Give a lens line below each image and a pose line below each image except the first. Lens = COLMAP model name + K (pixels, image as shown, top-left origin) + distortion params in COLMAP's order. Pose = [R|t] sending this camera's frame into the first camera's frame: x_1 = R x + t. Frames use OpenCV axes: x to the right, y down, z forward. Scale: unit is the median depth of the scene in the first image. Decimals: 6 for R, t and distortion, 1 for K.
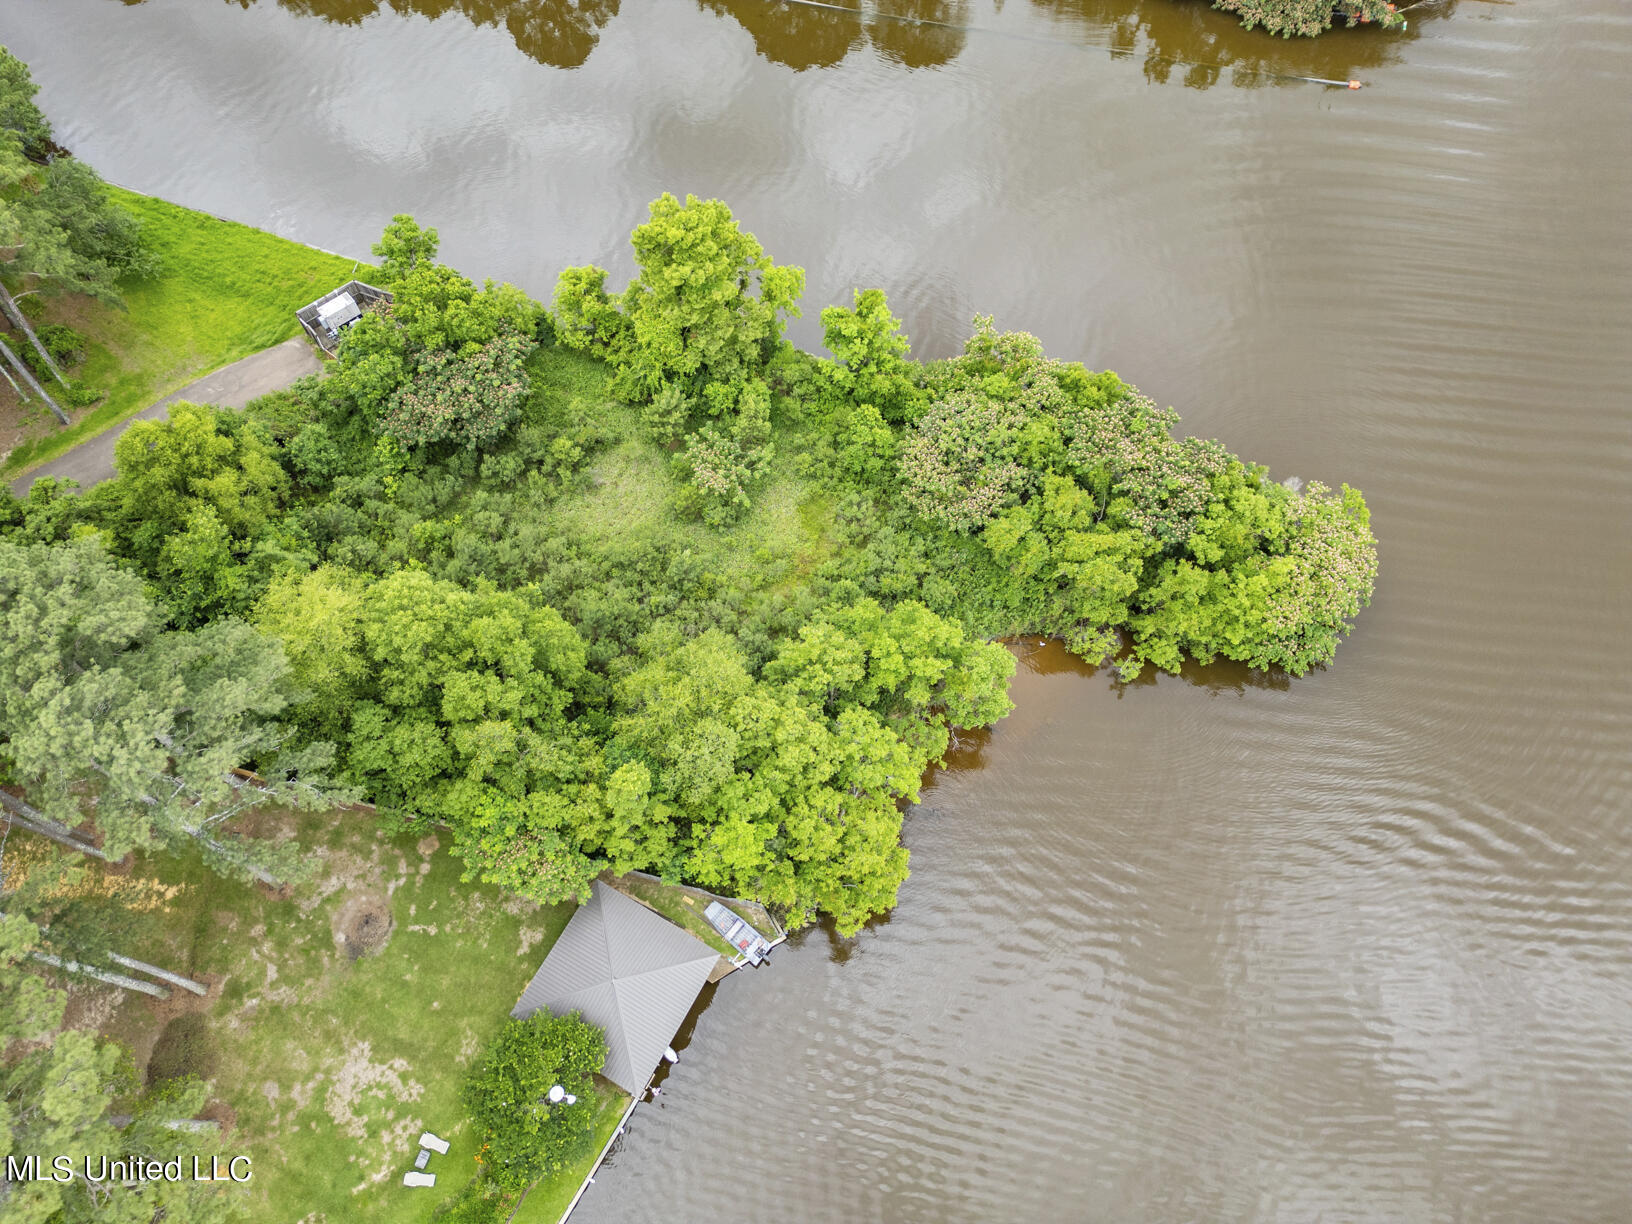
lens RADIAL K [[1142.2, 0, 816.0], [0, 1142.2, 612.0], [0, 0, 1]] dist [0.064749, -0.055619]
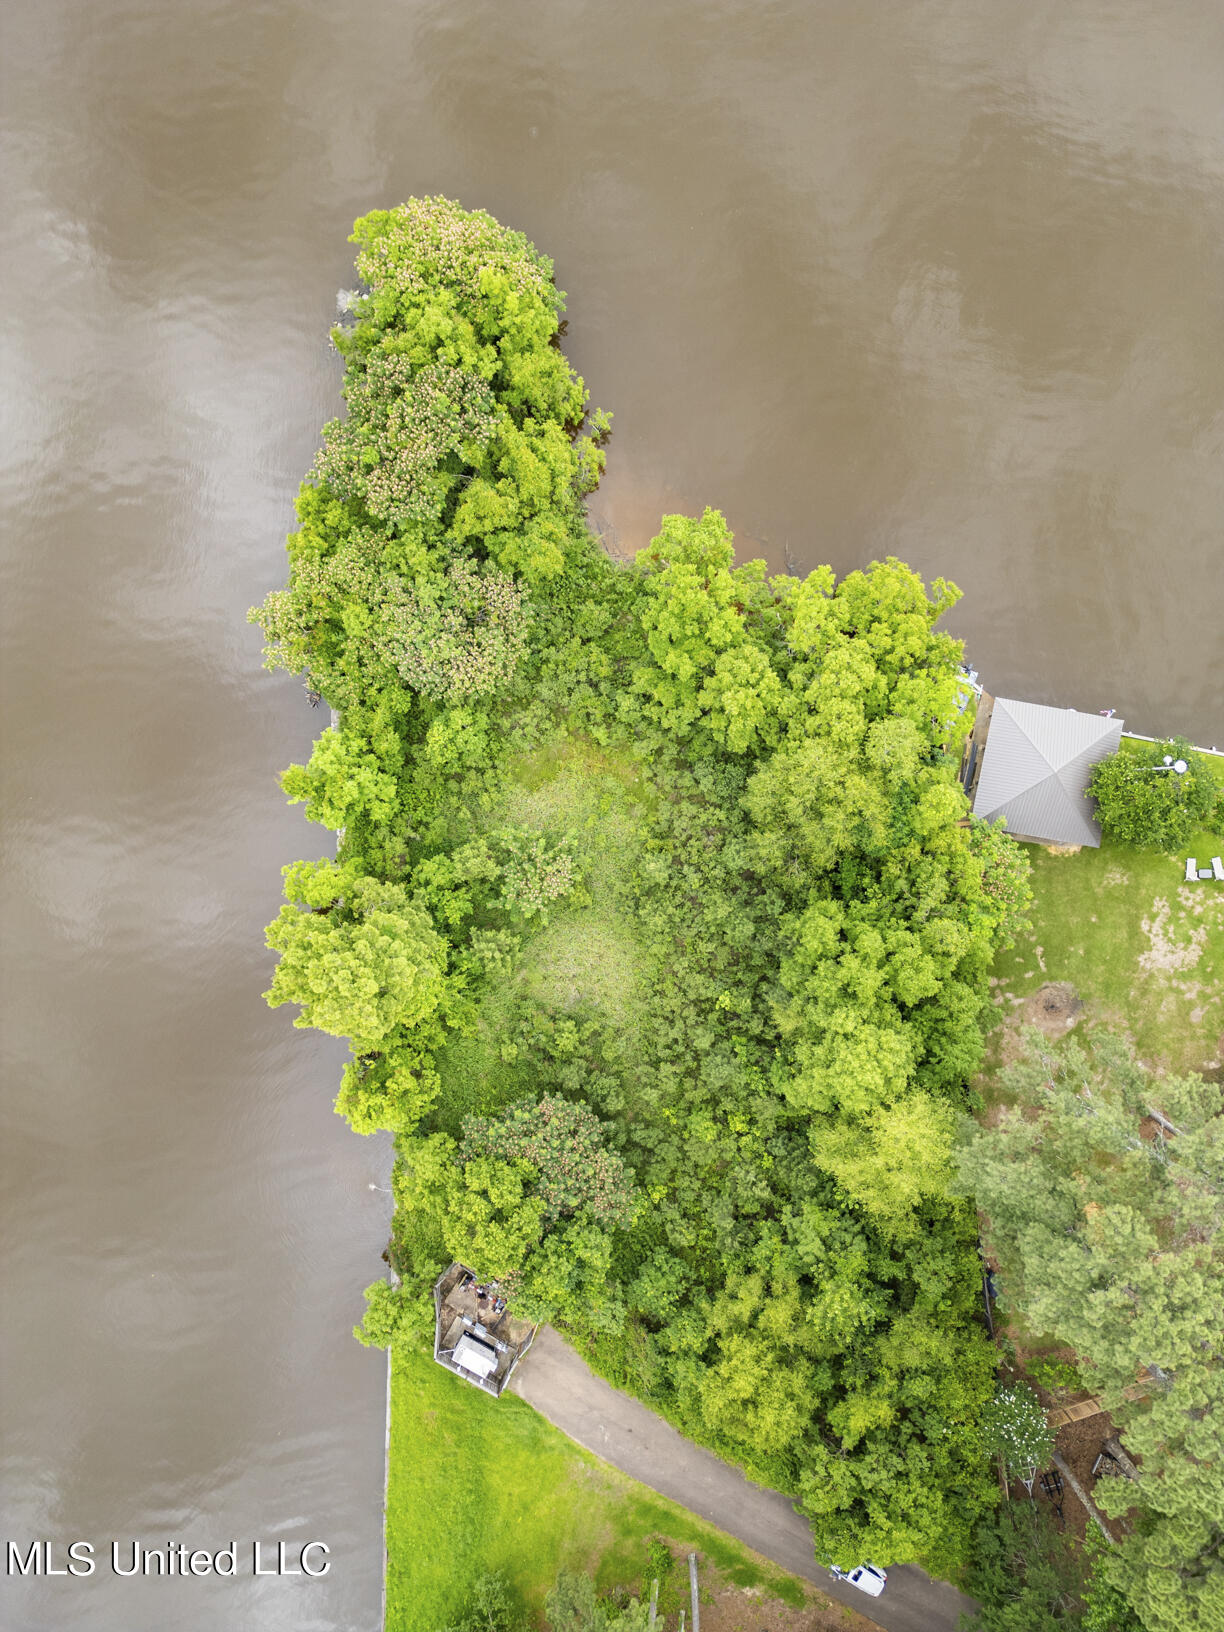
lens RADIAL K [[1142.2, 0, 612.0], [0, 1142.2, 816.0], [0, 0, 1]] dist [0.064749, -0.055619]
pose [[-0.326051, -0.945174, -0.018352, -0.044169], [0.846817, -0.300641, 0.438767, -0.519130], [-0.420228, 0.127519, 0.898414, 0.125397]]
